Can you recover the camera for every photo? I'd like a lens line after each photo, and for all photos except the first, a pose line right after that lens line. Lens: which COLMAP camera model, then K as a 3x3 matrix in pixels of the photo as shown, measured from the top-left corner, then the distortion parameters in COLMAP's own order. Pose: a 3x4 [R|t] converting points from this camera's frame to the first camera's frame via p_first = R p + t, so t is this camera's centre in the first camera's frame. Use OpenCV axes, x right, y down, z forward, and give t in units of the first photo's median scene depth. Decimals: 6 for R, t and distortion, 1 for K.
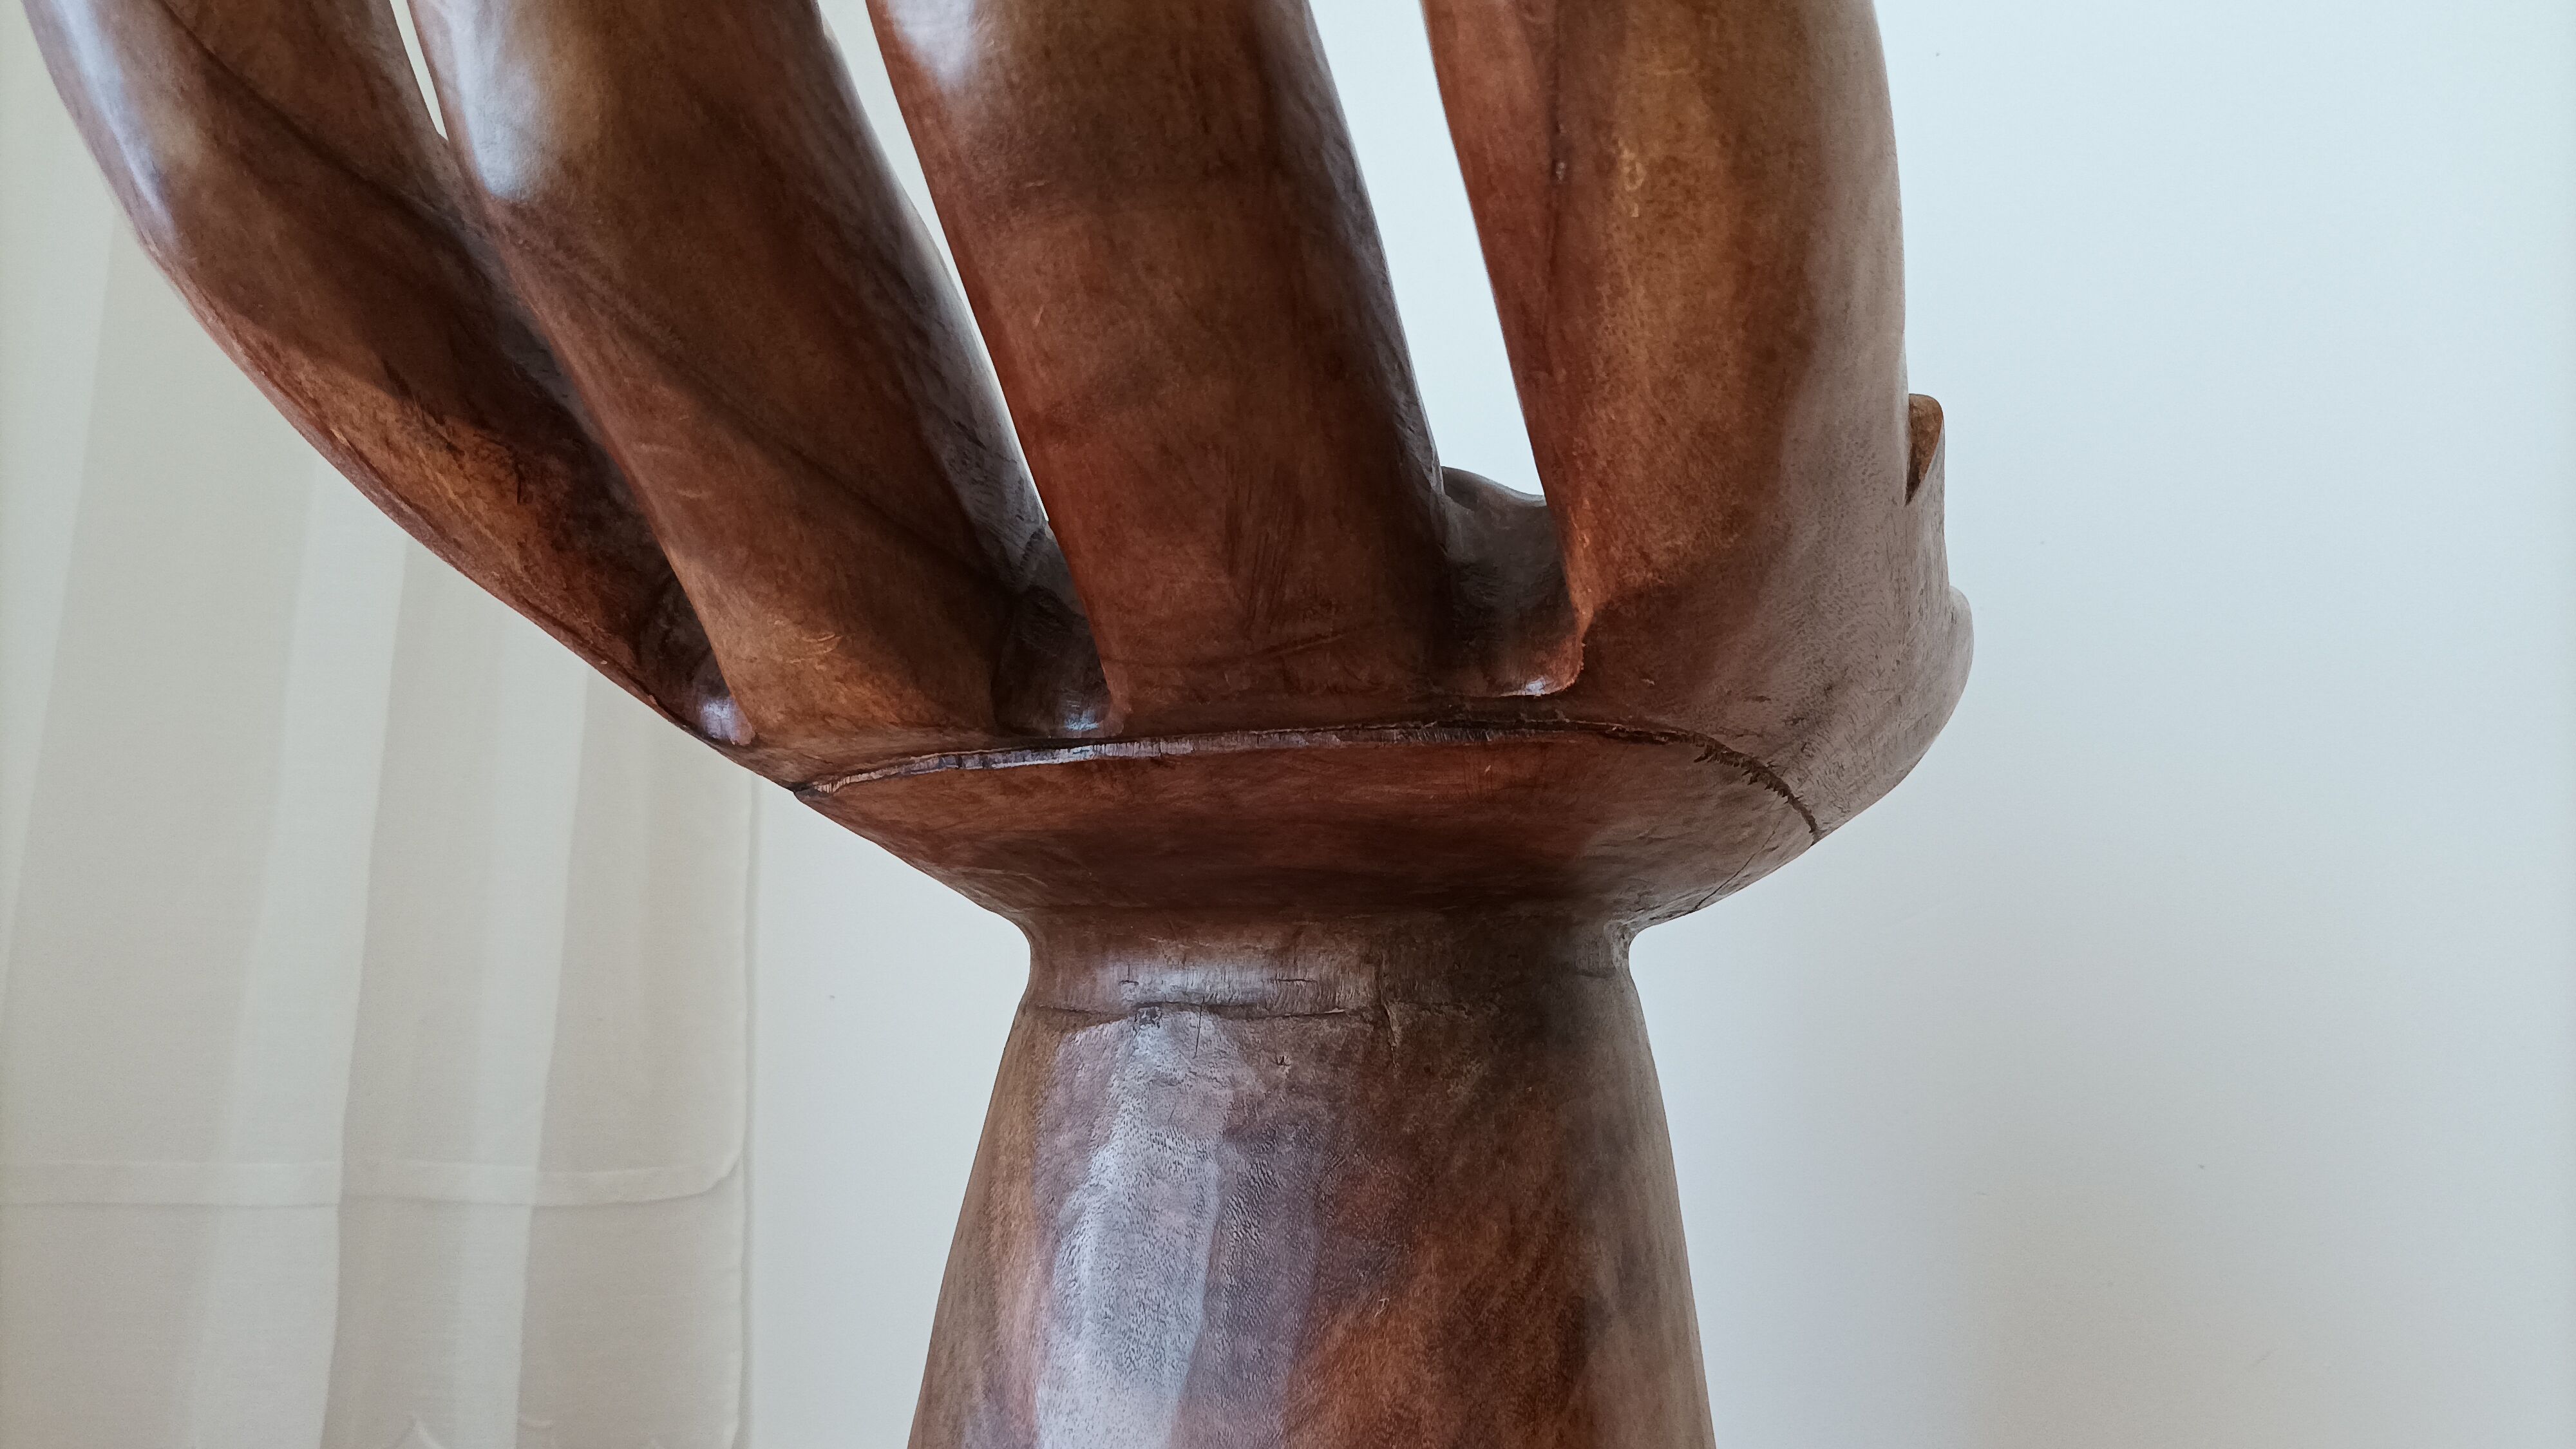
lens RADIAL K [[1963.3, 0, 1288.0], [0, 1963.3, 724.5], [0, 0, 1]] dist [0.027829, -0.040345]
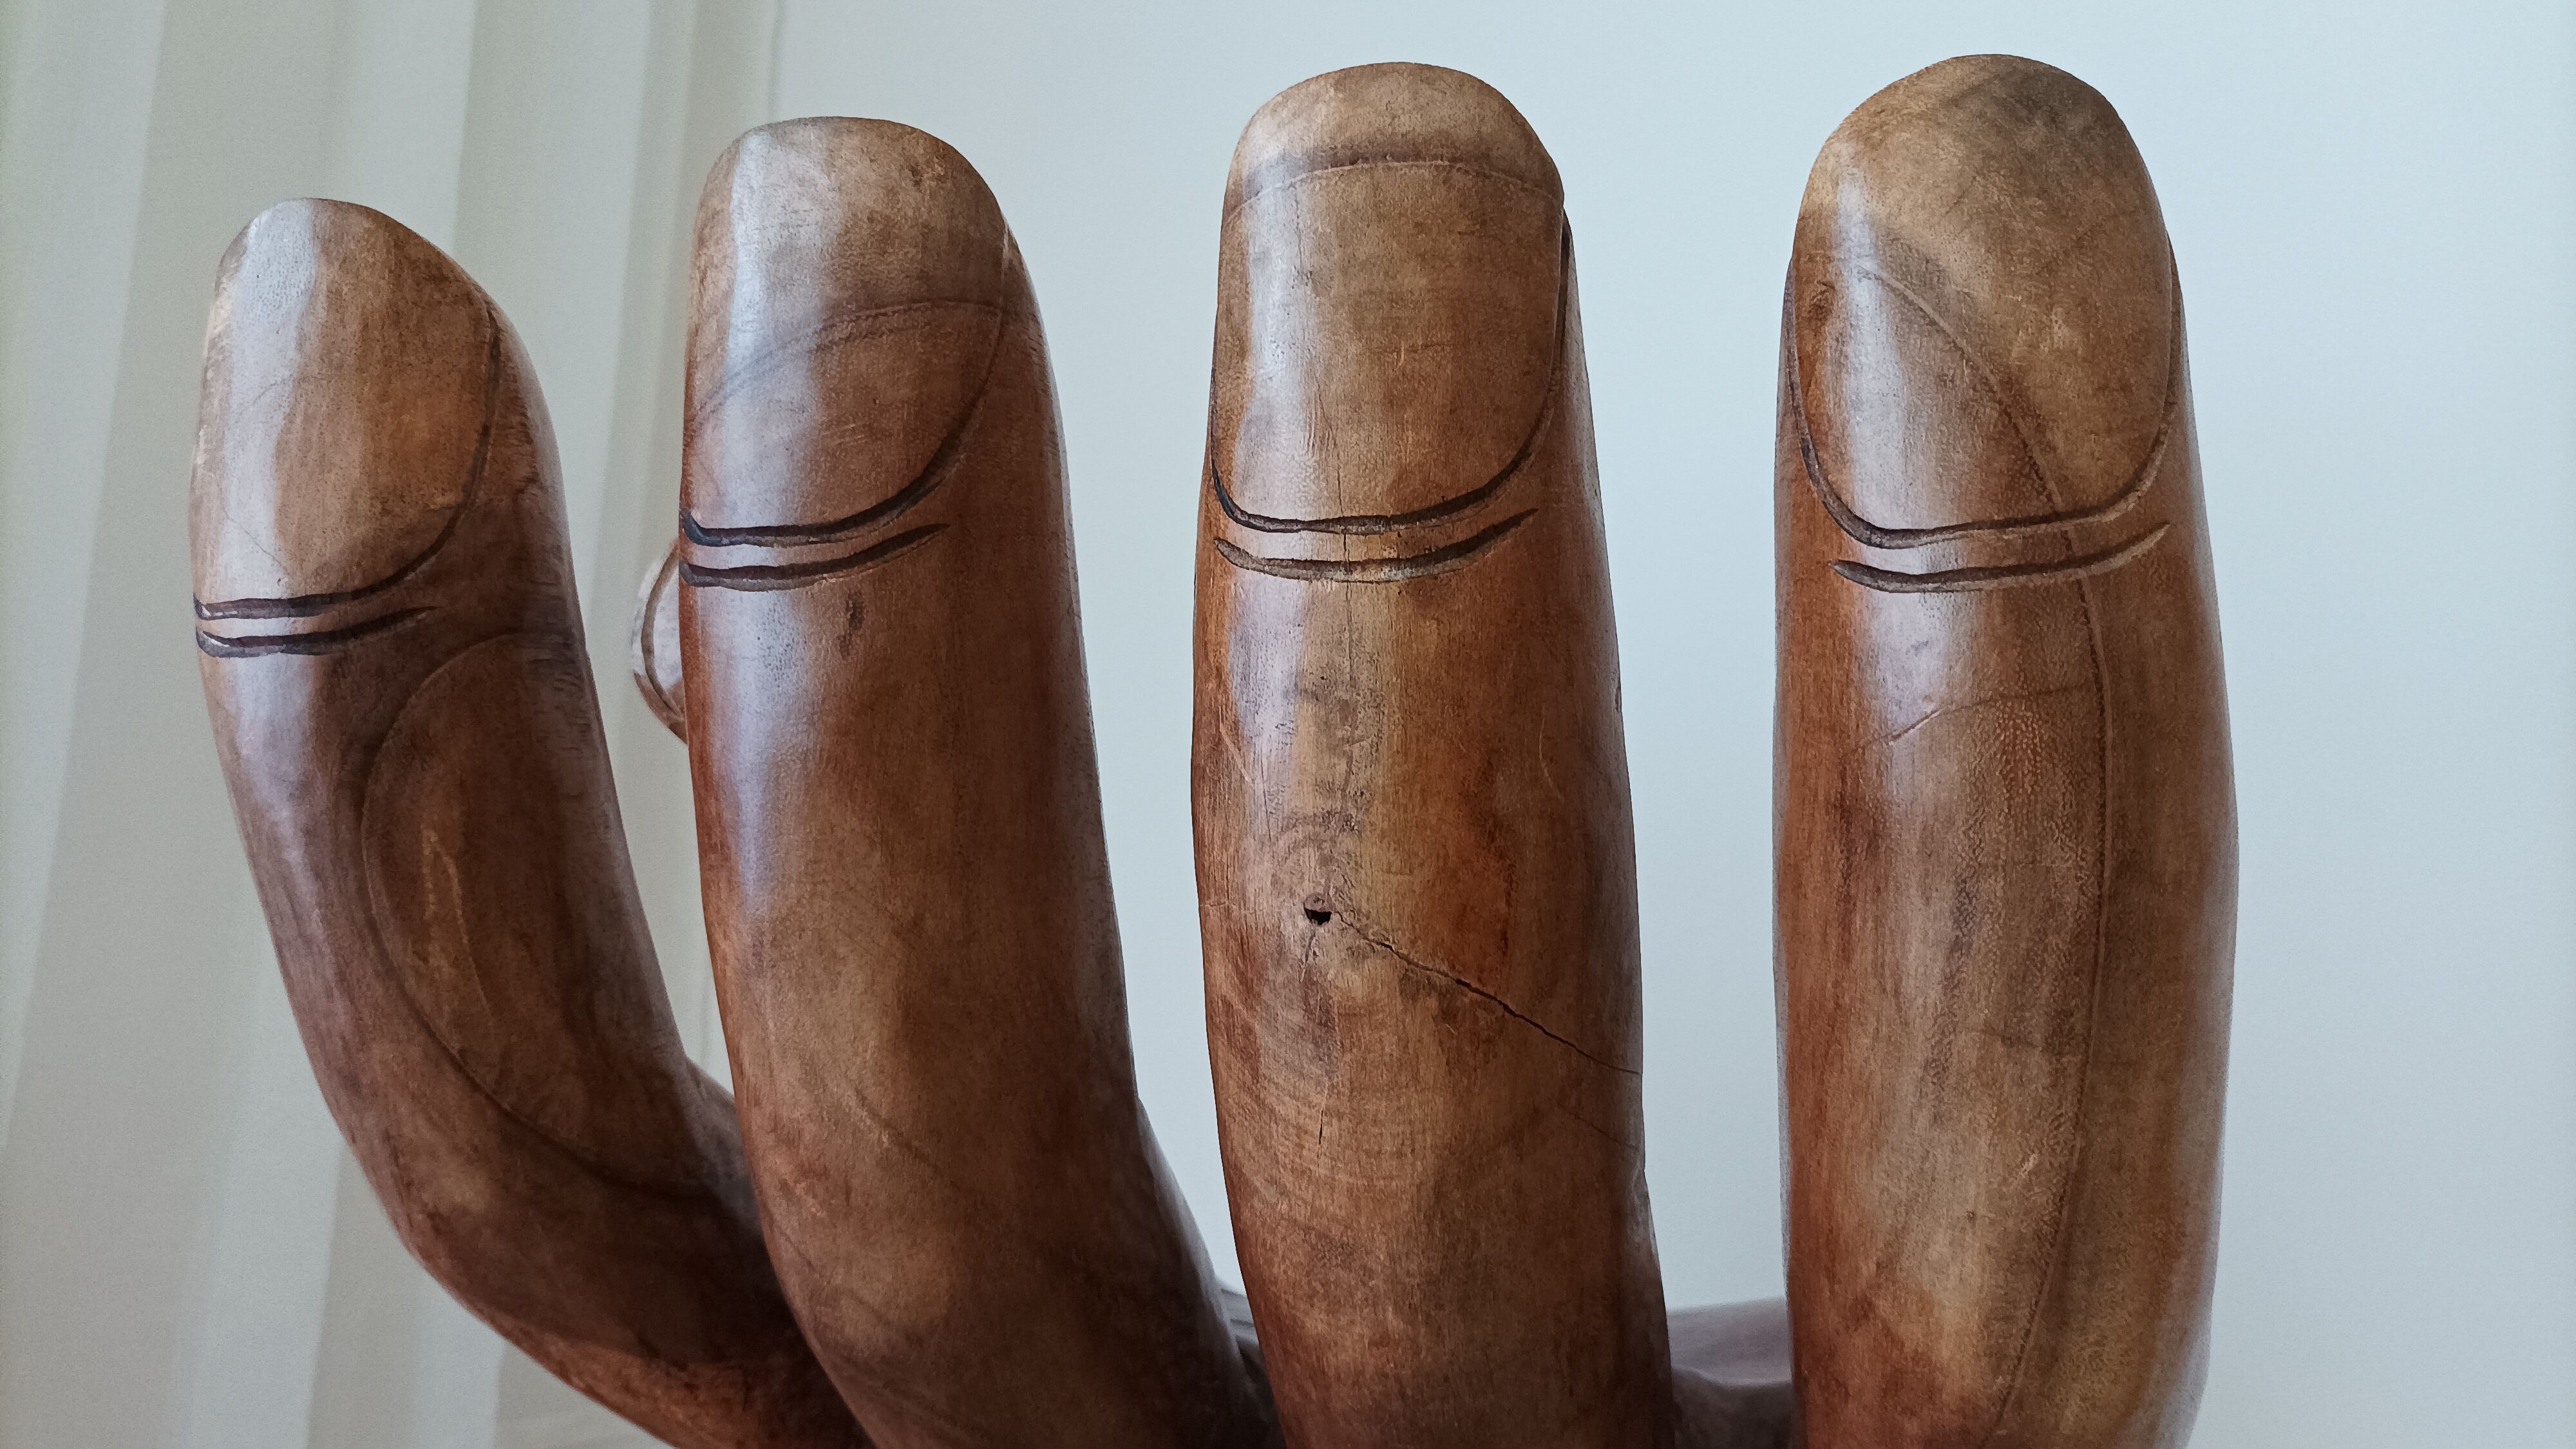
lens RADIAL K [[1963.3, 0, 1288.0], [0, 1963.3, 724.5], [0, 0, 1]] dist [0.027829, -0.040345]
pose [[0.994949, 0.052873, 0.085325, -0.250503], [-0.056253, 0.997704, 0.037703, -0.578615], [-0.083135, -0.042313, 0.995640, 0.005359]]
